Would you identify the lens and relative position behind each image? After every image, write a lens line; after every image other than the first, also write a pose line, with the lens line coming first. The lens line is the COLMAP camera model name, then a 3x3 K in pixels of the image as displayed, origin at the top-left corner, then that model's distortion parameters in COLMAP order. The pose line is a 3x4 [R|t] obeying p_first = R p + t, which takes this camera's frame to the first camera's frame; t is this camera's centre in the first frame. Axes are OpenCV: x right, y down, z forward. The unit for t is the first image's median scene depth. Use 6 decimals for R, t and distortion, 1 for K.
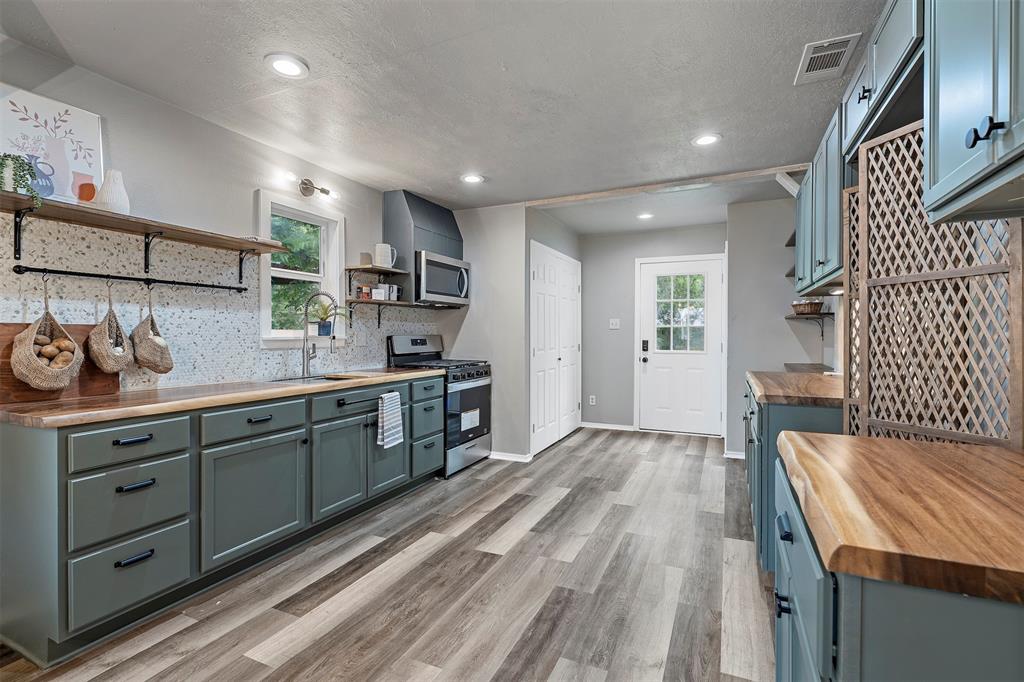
lens RADIAL K [[470.1, 0, 512.0], [0, 470.1, 341.0], [0, 0, 1]] dist [0.000147, 0.000093]
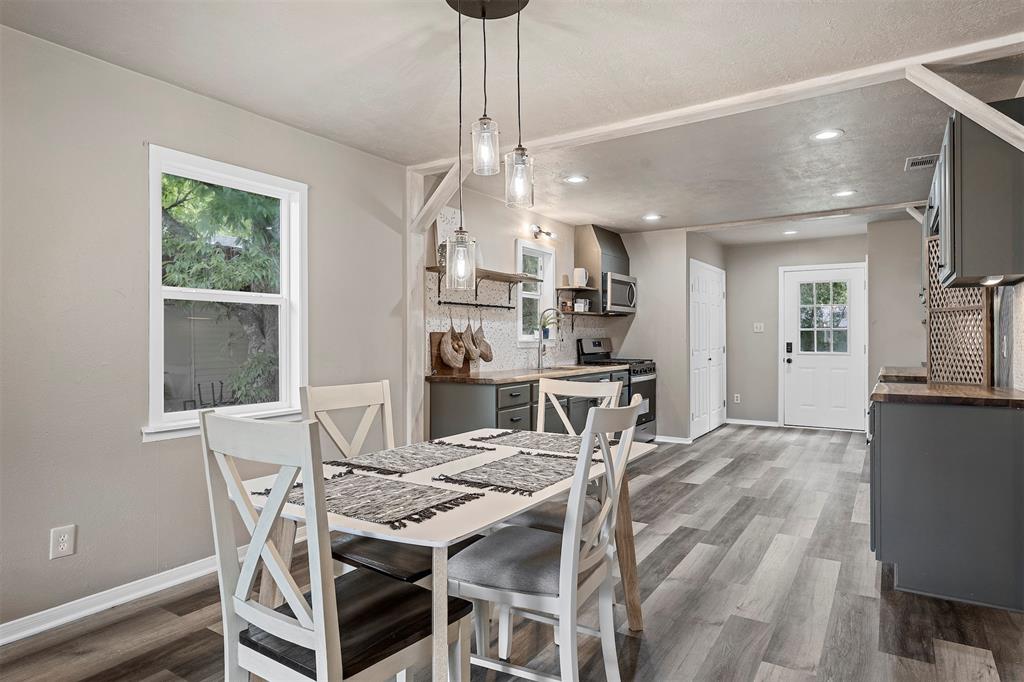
lens RADIAL K [[584.1, 0, 511.9], [0, 584.1, 336.3], [0, 0, 1]] dist [0.002152, -0.000483]
pose [[0.989603, -0.002572, -0.143803, -0.221345], [0.000338, 0.999879, -0.015552, 0.006851], [0.143825, 0.015342, 0.989484, -0.604477]]
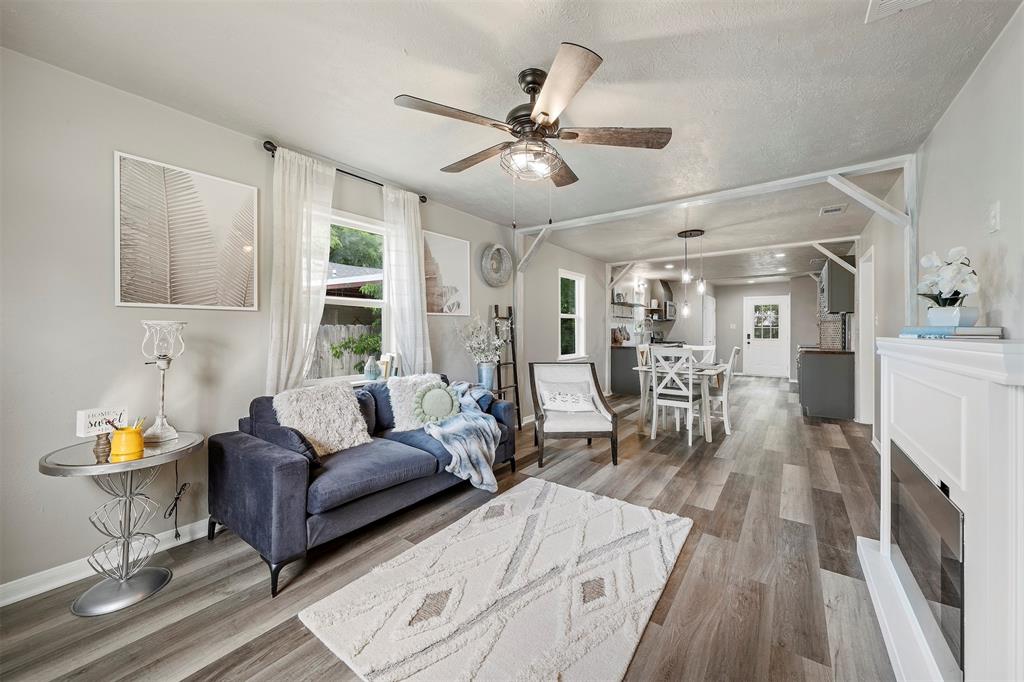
lens RADIAL K [[377.1, 0, 516.0], [0, 377.1, 333.0], [0, 0, 1]] dist [0.000178, -0.000062]
pose [[0.979396, 0.003388, -0.201922, -0.619090], [-0.005113, 0.999955, -0.008023, 0.019842], [0.201886, 0.008890, 0.979369, -1.377180]]
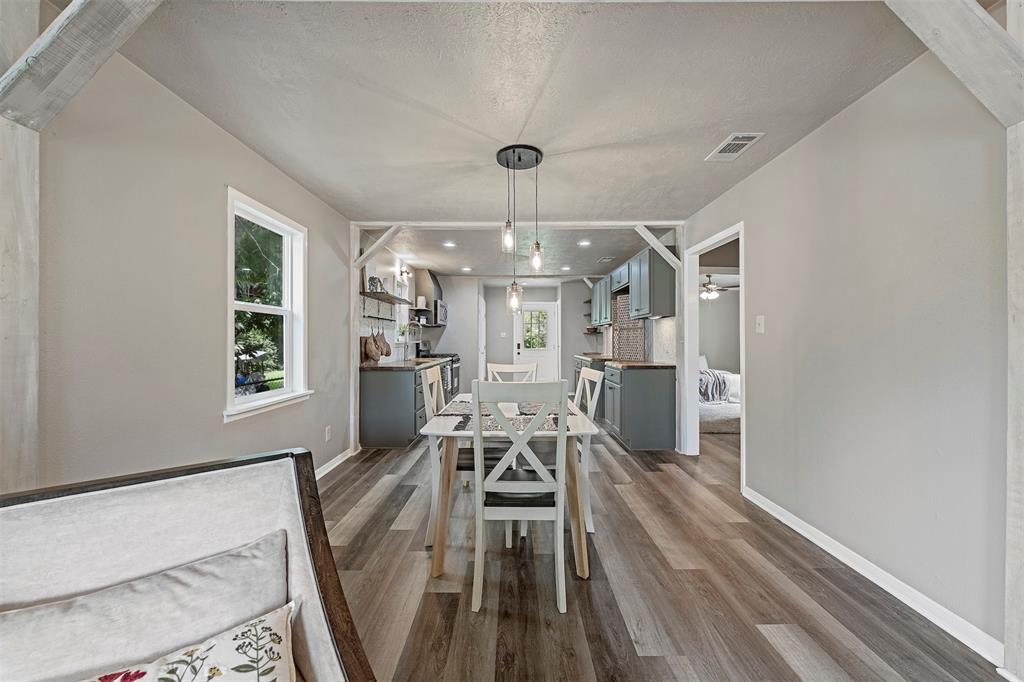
lens RADIAL K [[389.9, 0, 513.2], [0, 389.9, 337.9], [0, 0, 1]] dist [-0.000069, -0.000023]
pose [[0.909694, 0.001424, 0.415277, -0.599473], [0.007003, 0.999799, -0.018768, 0.008744], [-0.415221, 0.019981, 0.909501, -0.686076]]
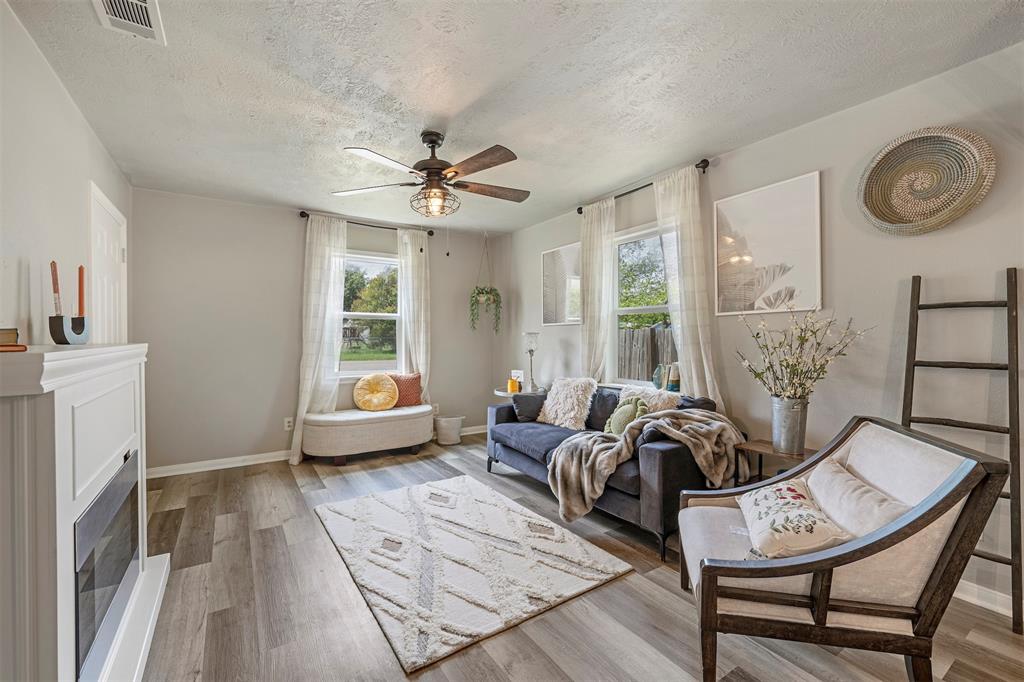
lens RADIAL K [[428.0, 0, 512.0], [0, 428.0, 341.0], [0, 0, 1]] dist [0.010805, -0.000177]
pose [[-0.530227, 0.008950, -0.847808, -0.188698], [-0.011651, 0.999773, 0.017841, 0.005085], [0.847776, 0.019338, -0.530003, -0.460487]]
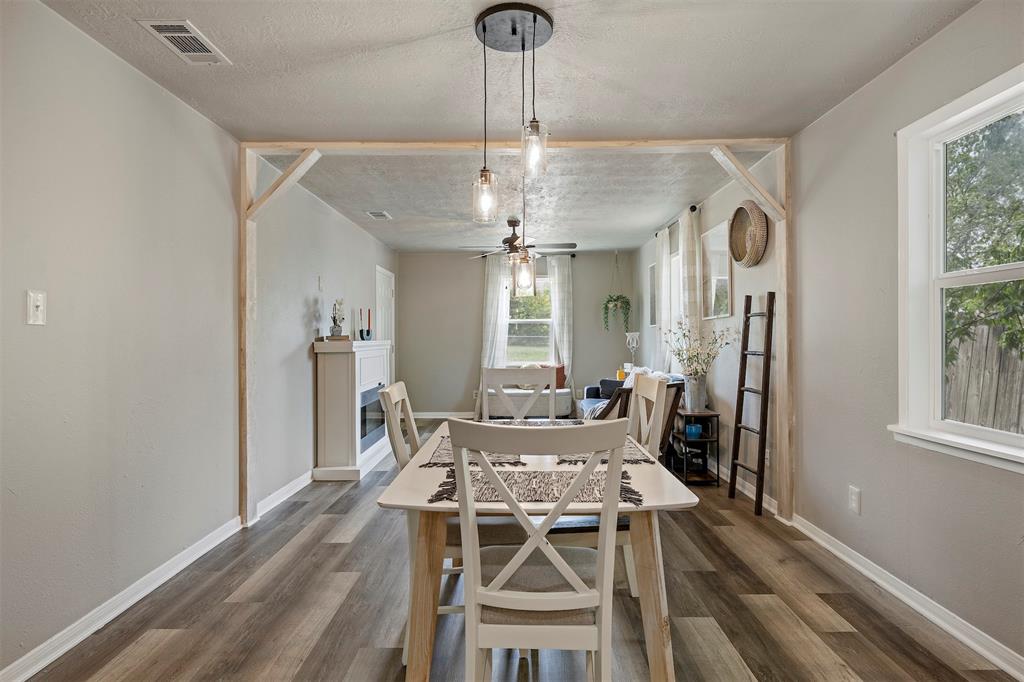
lens RADIAL K [[540.8, 0, 512.0], [0, 540.8, 341.0], [0, 0, 1]] dist [0.001130, -0.000009]
pose [[-0.912960, 0.007434, -0.407981, -0.091428], [-0.000737, 0.999802, 0.019865, -0.005453], [0.408048, 0.018436, -0.912774, 0.400946]]
